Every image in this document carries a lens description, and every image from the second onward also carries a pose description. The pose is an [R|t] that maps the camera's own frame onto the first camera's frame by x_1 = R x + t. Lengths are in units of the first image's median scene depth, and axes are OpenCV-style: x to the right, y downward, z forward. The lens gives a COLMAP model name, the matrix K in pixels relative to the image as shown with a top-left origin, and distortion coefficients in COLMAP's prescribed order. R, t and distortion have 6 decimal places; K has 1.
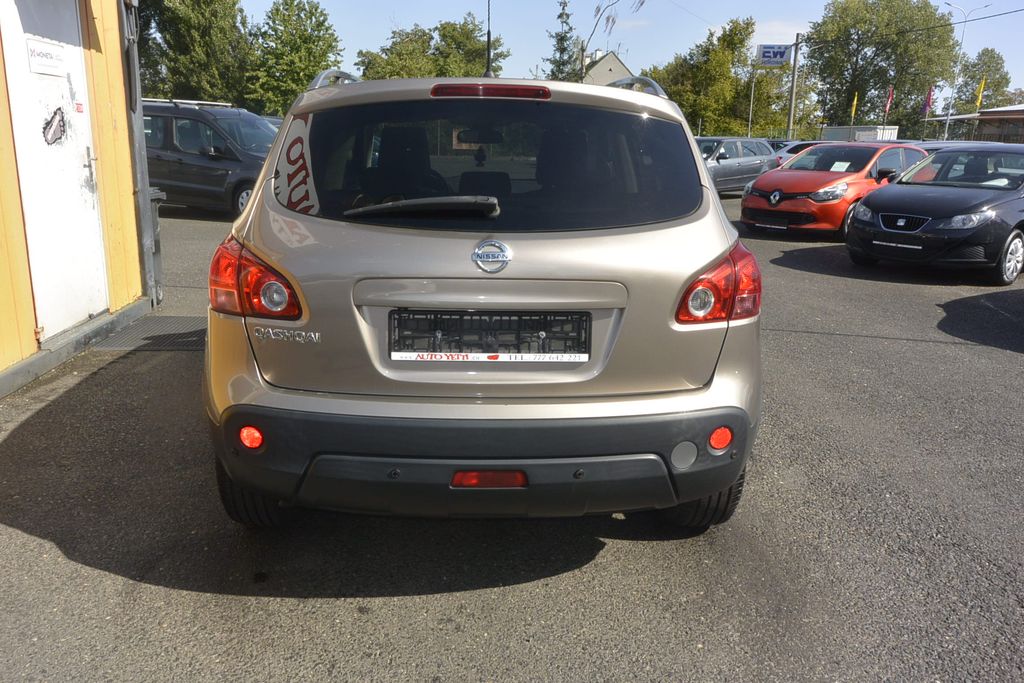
lens RADIAL K [[797.9, 0, 512.0], [0, 797.9, 341.5], [0, 0, 1]] dist [-0.000001, 0.003380]
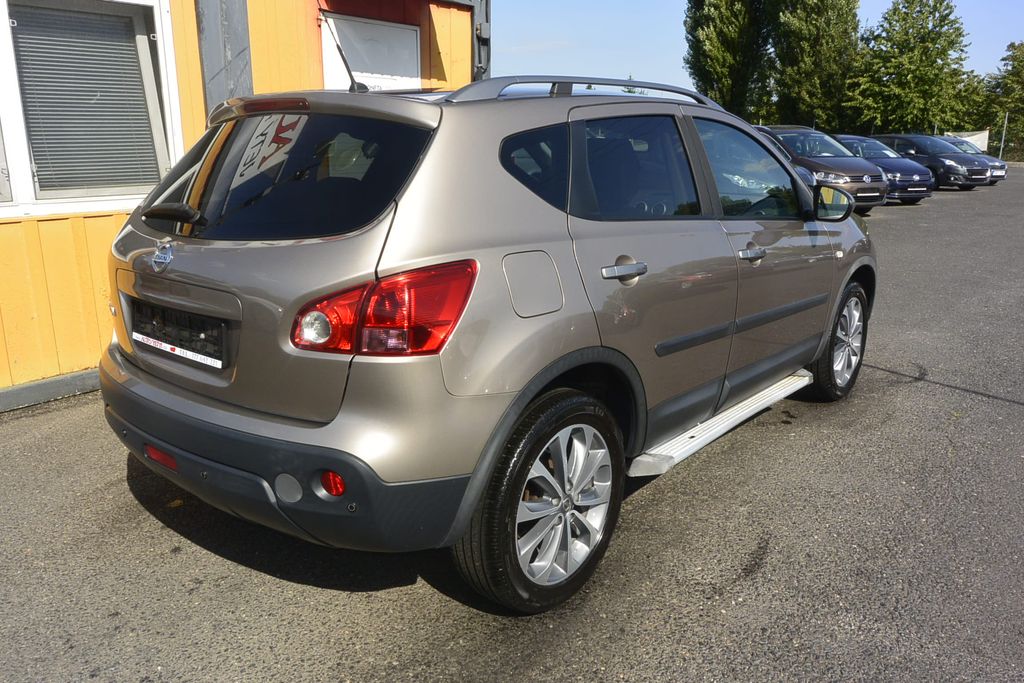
lens RADIAL K [[793.0, 0, 500.5], [0, 793.0, 346.2], [0, 0, 1]] dist [0.003131, 0.006893]
pose [[0.722105, 0.152376, -0.674793, 0.060496], [-0.155837, 0.986198, 0.055932, -0.006761], [0.674003, 0.064769, 0.735884, 0.029121]]
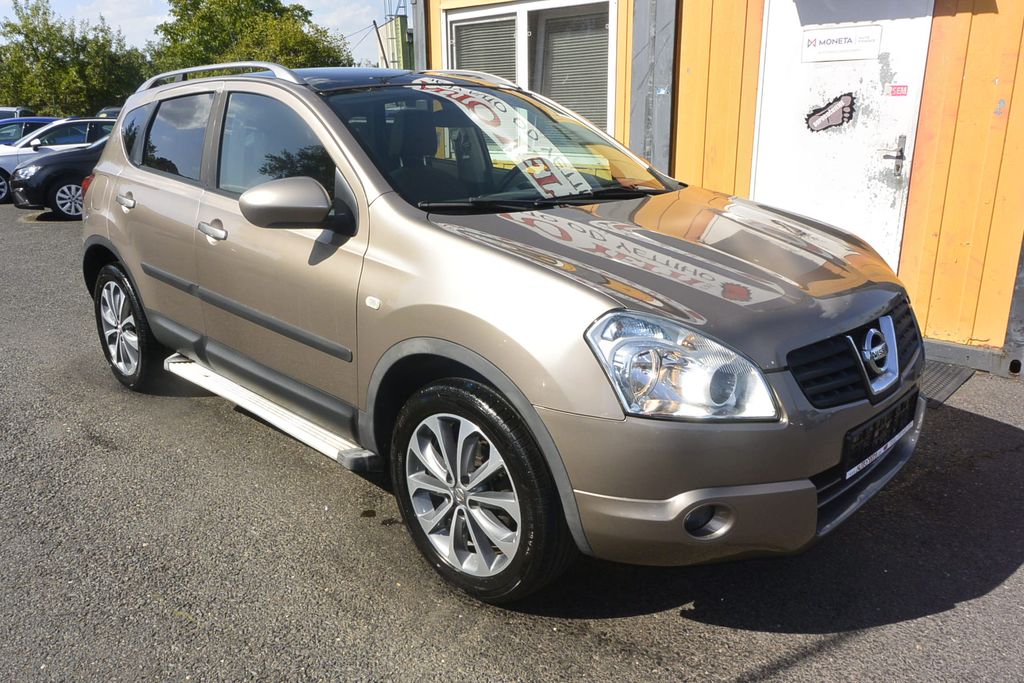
lens RADIAL K [[793.0, 0, 500.5], [0, 793.0, 346.2], [0, 0, 1]] dist [0.003131, 0.006893]
pose [[-0.748207, 0.173126, -0.640479, 0.054172], [-0.173559, 0.880665, 0.440801, -0.048805], [0.640361, 0.440972, -0.628873, 0.191824]]
